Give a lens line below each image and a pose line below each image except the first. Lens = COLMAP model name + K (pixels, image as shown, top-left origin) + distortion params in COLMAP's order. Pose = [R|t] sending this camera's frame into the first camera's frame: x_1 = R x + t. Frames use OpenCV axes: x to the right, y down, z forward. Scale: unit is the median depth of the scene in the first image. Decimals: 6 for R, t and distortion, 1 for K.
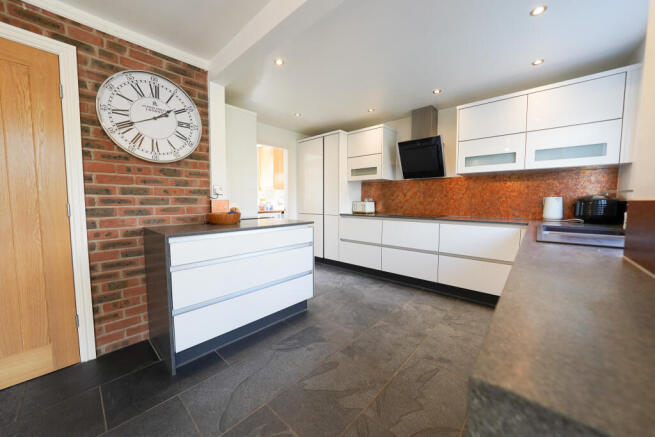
lens RADIAL K [[228.7, 0, 327.5], [0, 228.7, 218.5], [0, 0, 1]] dist [-0.030214, 0.009043]
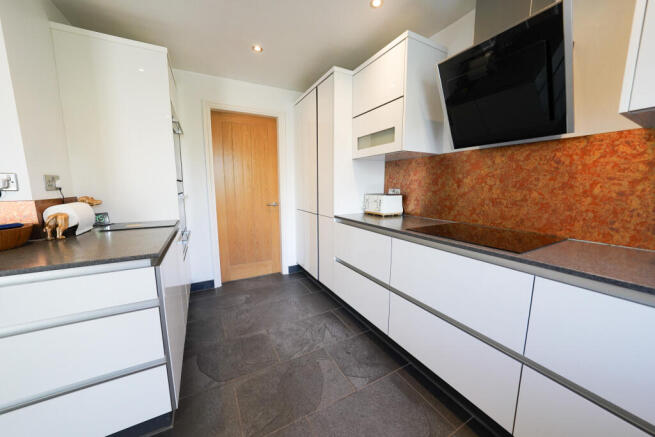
lens RADIAL K [[228.7, 0, 327.5], [0, 228.7, 218.5], [0, 0, 1]] dist [-0.030214, 0.009043]
pose [[0.944341, 0.043327, -0.326103, 0.236302], [-0.021948, 0.997378, 0.068954, -0.055403], [0.328236, -0.057959, 0.942816, 0.452597]]
